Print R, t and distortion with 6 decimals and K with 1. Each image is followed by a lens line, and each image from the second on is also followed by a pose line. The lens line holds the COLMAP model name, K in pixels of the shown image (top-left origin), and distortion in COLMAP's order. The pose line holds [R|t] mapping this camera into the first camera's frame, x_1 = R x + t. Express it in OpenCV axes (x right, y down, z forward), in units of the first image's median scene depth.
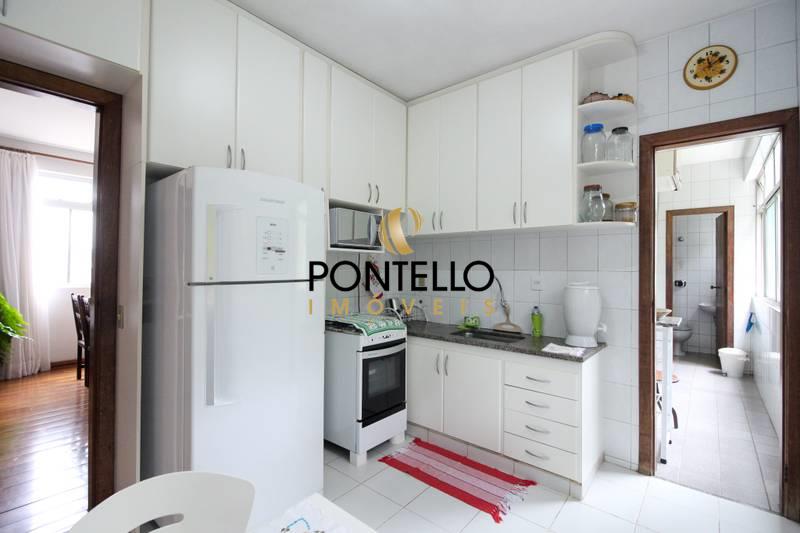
lens RADIAL K [[369.5, 0, 402.5], [0, 369.5, 264.4], [0, 0, 1]] dist [-0.010098, -0.000607]
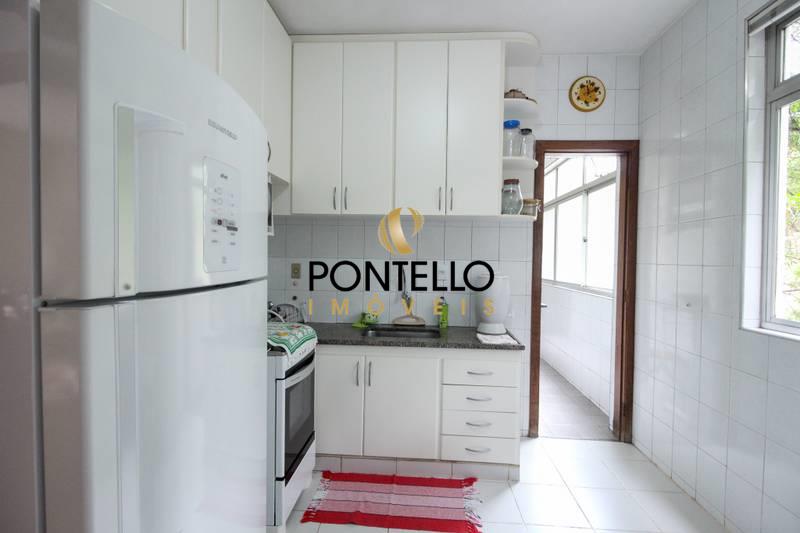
lens RADIAL K [[370.6, 0, 405.3], [0, 370.6, 264.0], [0, 0, 1]] dist [0.000554, -0.000487]
pose [[0.800509, -0.007763, 0.599270, -0.350069], [-0.014705, 0.999361, 0.032589, -0.003976], [-0.599140, -0.034900, 0.799883, 0.322568]]
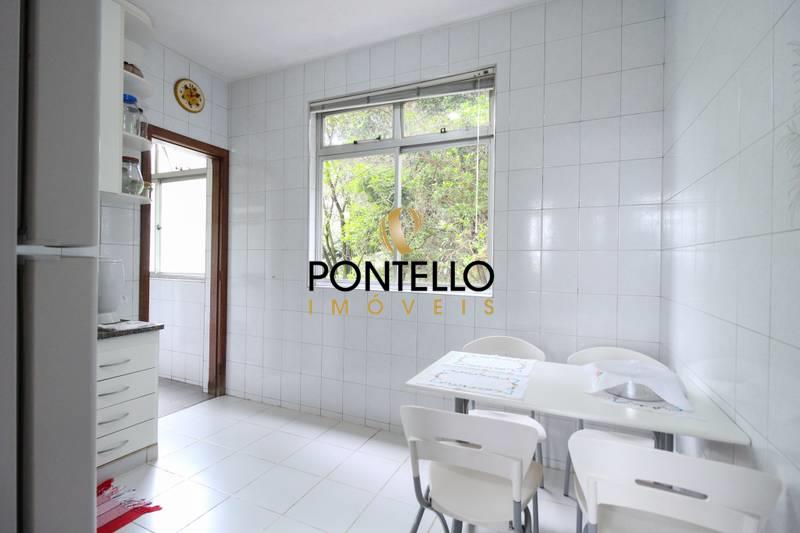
lens RADIAL K [[370.6, 0, 405.3], [0, 370.6, 264.0], [0, 0, 1]] dist [0.000554, -0.000487]
pose [[-0.279015, -0.021703, 0.960041, -0.644917], [-0.032817, 0.999376, 0.013054, 0.034802], [-0.959726, -0.027863, -0.279553, 0.543362]]
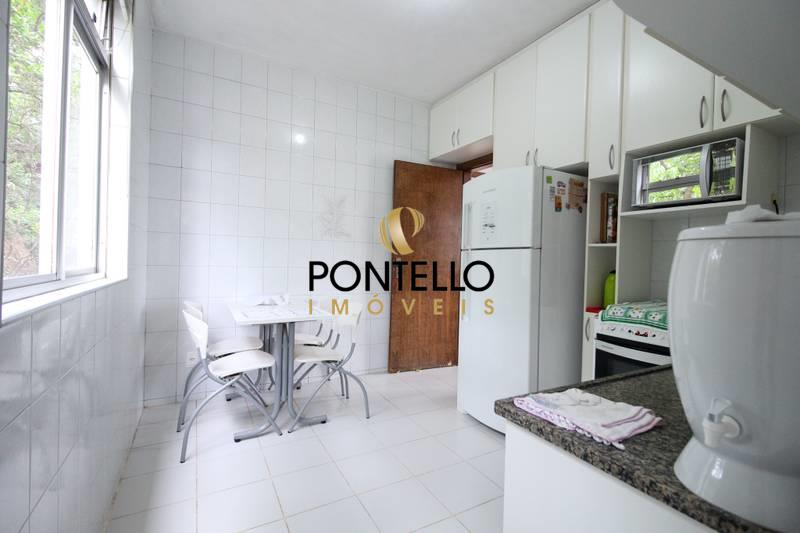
lens RADIAL K [[370.6, 0, 405.3], [0, 370.6, 264.0], [0, 0, 1]] dist [0.000554, -0.000487]
pose [[-0.348326, -0.015686, -0.937242, 0.794702], [-0.017980, 0.999788, -0.010050, 0.092511], [0.937201, 0.013351, -0.348534, 0.906779]]
